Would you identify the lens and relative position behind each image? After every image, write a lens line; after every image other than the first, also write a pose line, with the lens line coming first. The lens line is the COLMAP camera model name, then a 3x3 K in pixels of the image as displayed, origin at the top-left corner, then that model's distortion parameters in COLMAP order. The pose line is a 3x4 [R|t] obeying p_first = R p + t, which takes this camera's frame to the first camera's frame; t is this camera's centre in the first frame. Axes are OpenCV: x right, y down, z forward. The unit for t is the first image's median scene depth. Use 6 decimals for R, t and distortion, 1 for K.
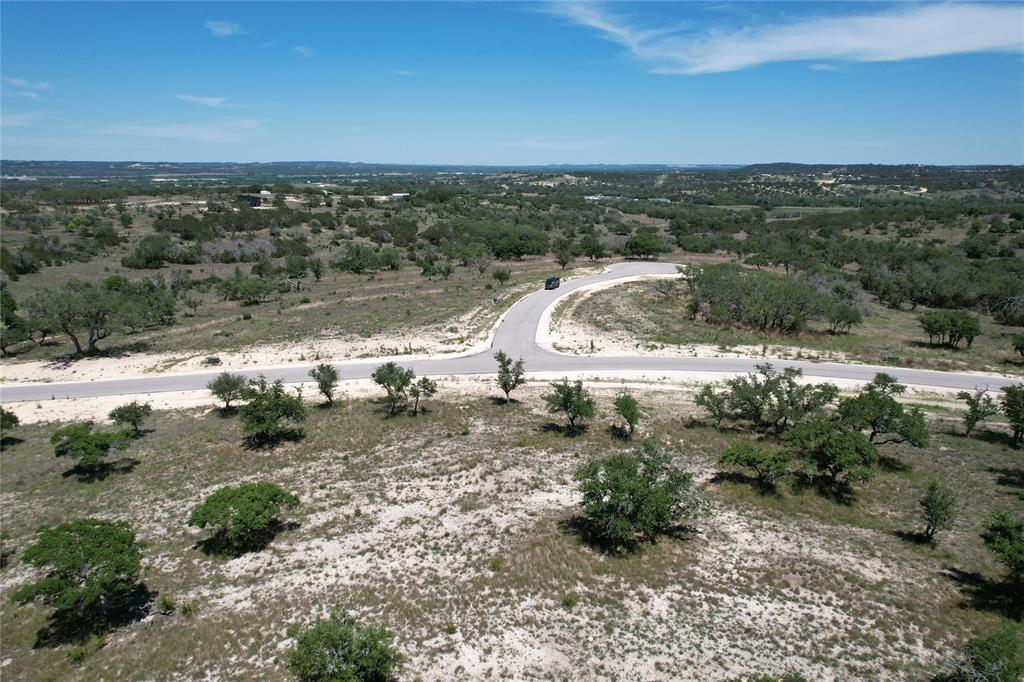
lens RADIAL K [[649.4, 0, 511.1], [0, 649.4, 341.1], [0, 0, 1]] dist [-0.069585, 0.058539]
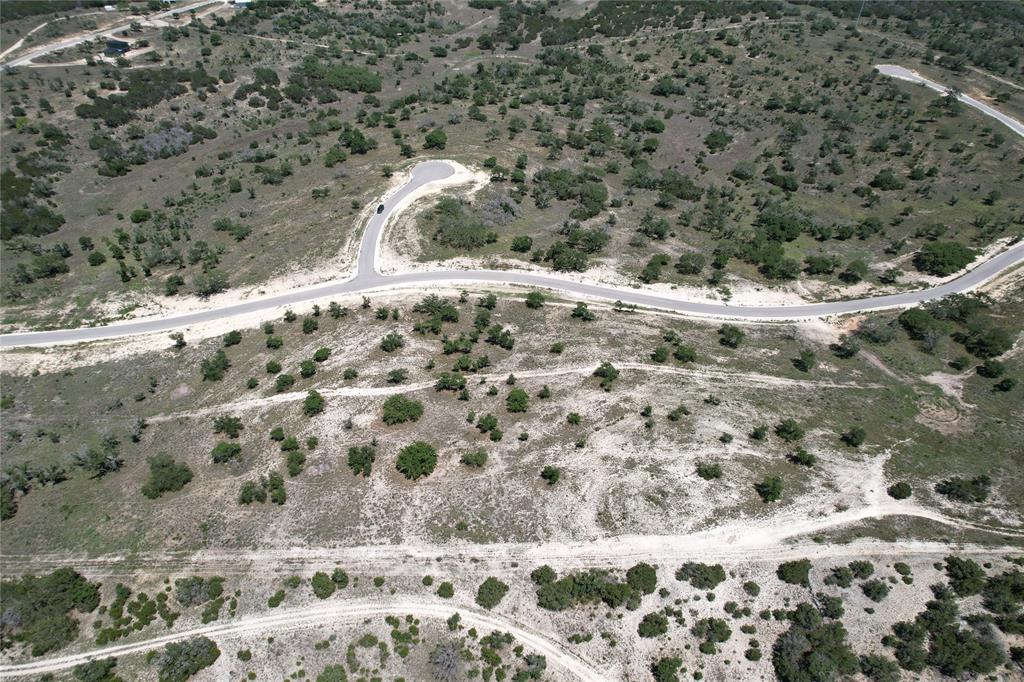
lens RADIAL K [[649.4, 0, 509.2], [0, 649.4, 343.1], [0, 0, 1]] dist [-0.069585, 0.058539]
pose [[0.978134, -0.132511, 0.160296, 0.174931], [0.051931, 0.901944, 0.428719, -1.299852], [-0.201388, -0.411021, 0.889103, -2.603480]]
